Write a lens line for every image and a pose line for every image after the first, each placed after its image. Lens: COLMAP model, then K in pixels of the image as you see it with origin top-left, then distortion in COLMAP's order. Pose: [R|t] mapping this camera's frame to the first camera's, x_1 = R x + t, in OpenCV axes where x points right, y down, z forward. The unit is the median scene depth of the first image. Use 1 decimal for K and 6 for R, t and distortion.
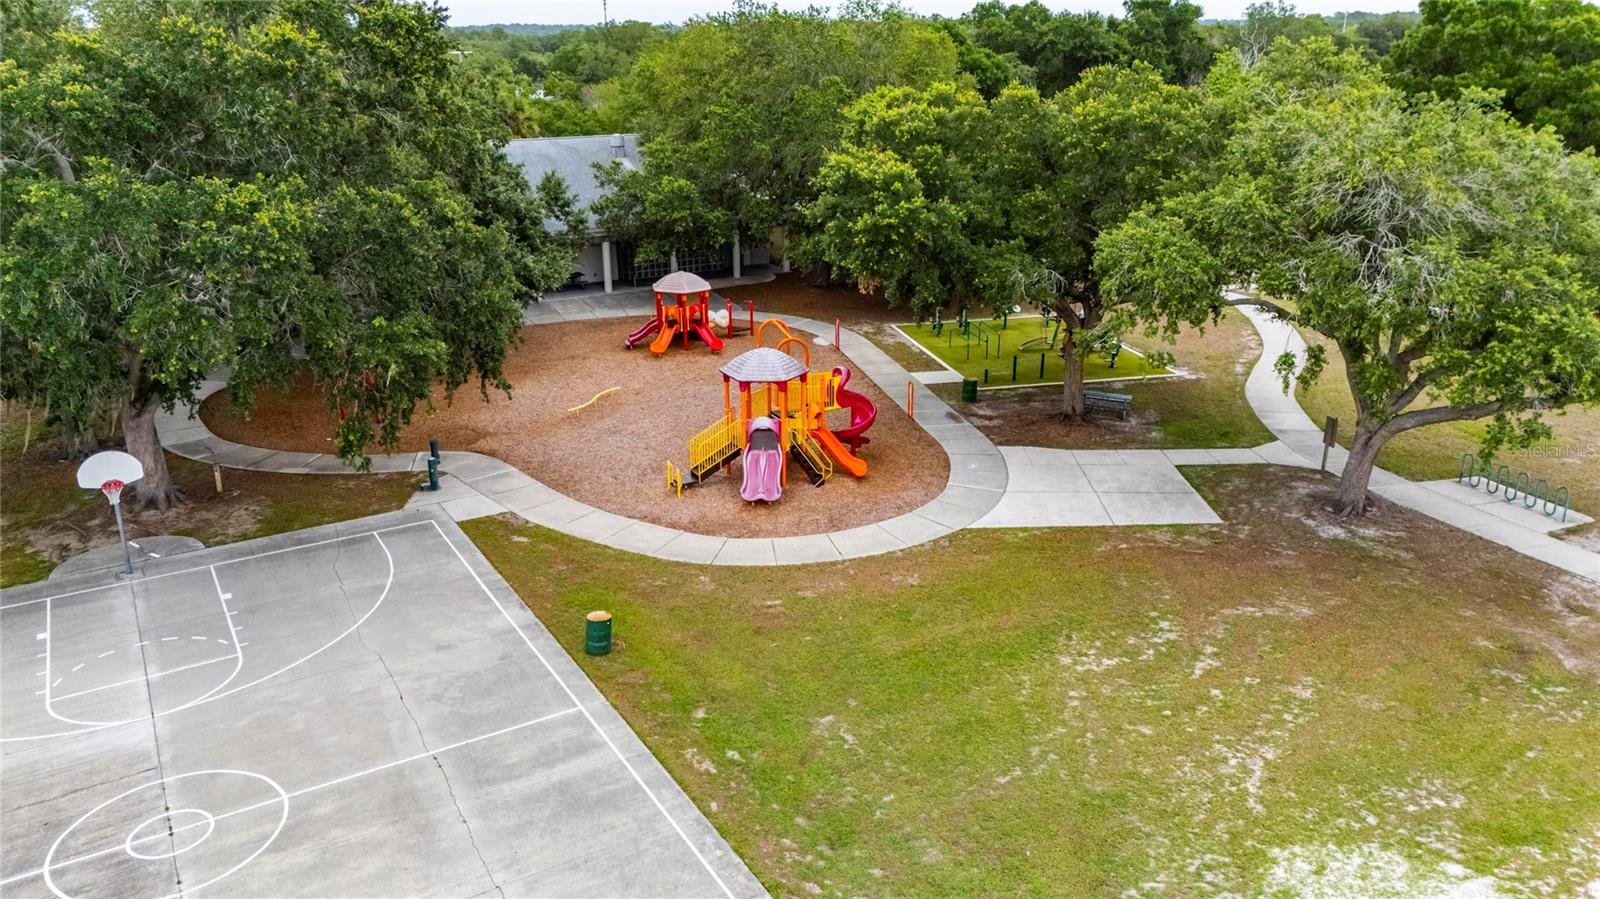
lens RADIAL K [[1160.6, 0, 791.9], [0, 1160.6, 444.5], [0, 0, 1]] dist [0.048373, -0.026431]
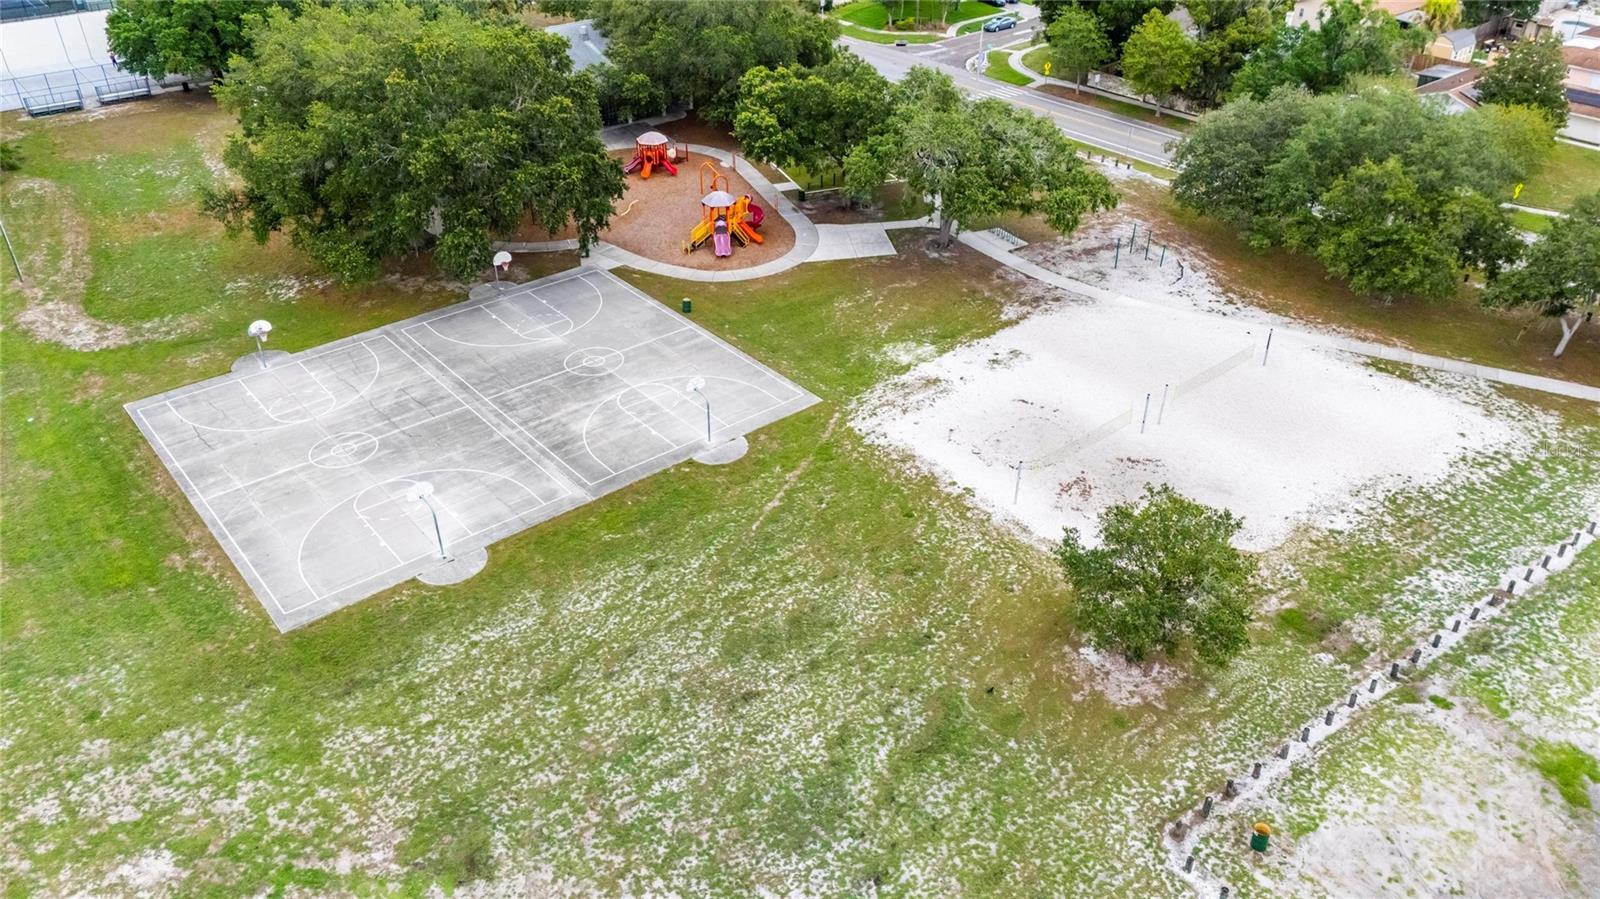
lens RADIAL K [[1160.6, 0, 795.7], [0, 1160.6, 458.3], [0, 0, 1]] dist [0.048373, -0.026431]
pose [[0.988010, -0.081767, 0.130959, -0.232830], [0.045855, 0.965375, 0.256803, -0.164078], [-0.147422, -0.247719, 0.957550, -1.529935]]
